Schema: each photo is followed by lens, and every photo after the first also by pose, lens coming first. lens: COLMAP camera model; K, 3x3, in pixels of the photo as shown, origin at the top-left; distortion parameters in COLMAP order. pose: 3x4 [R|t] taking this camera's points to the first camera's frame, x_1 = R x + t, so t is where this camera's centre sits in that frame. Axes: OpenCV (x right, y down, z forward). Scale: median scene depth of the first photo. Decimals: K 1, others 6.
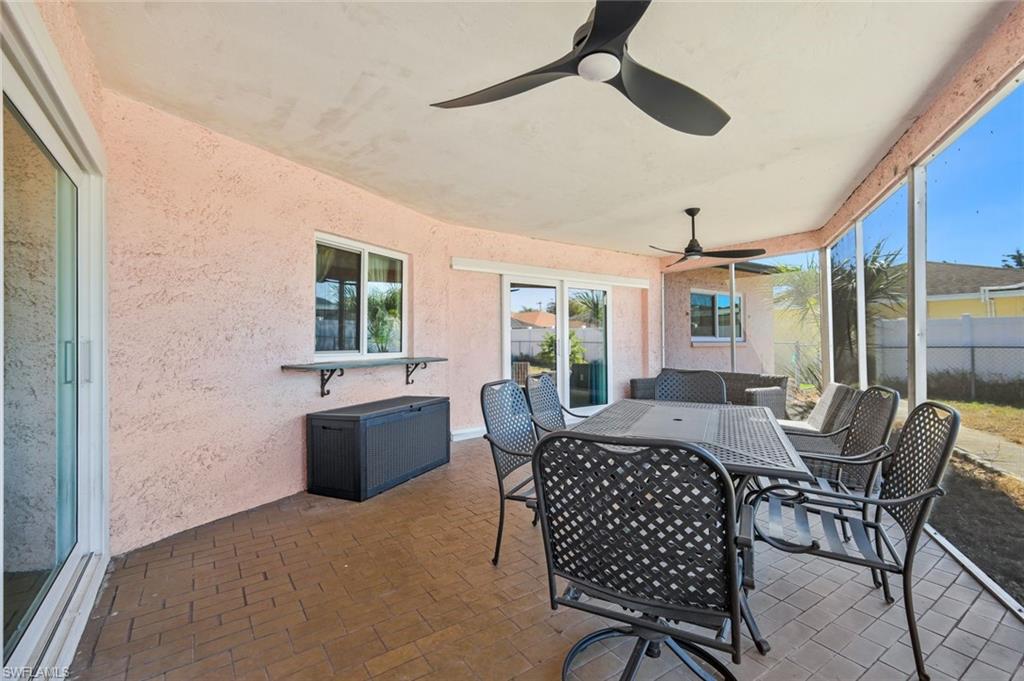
lens RADIAL K [[455.0, 0, 508.2], [0, 455.0, 338.4], [0, 0, 1]] dist [0.009307, -0.000005]
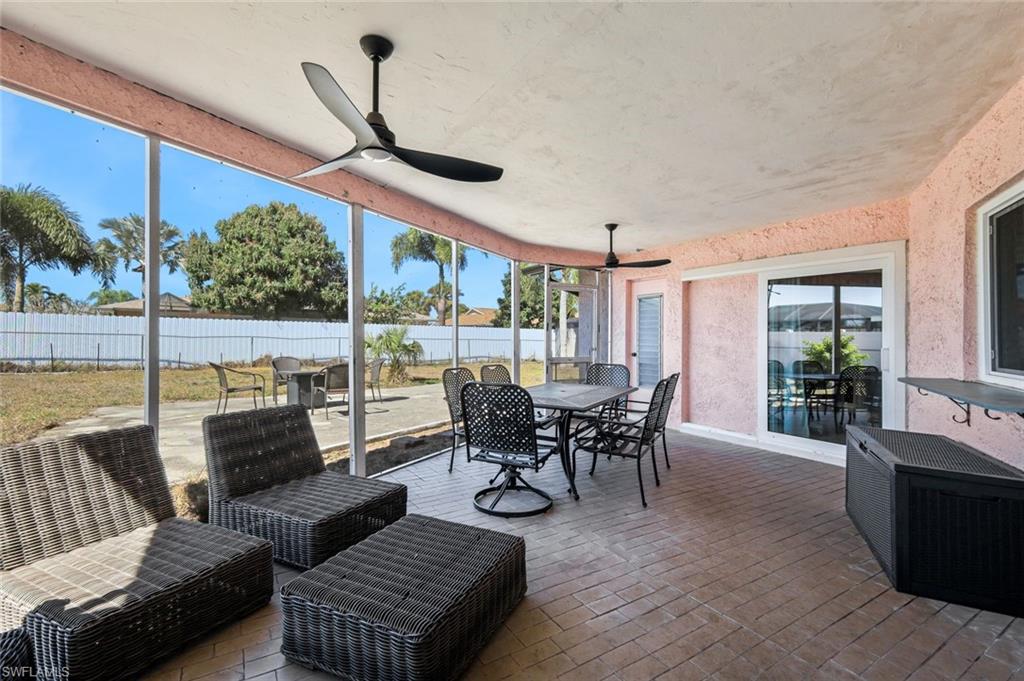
lens RADIAL K [[455.0, 0, 505.0], [0, 455.0, 339.1], [0, 0, 1]] dist [0.009307, -0.000005]
pose [[-0.998288, -0.004680, 0.058298, 0.338548], [-0.004936, 0.999979, -0.004243, -0.010355], [-0.058277, -0.004523, -0.998290, 1.923155]]
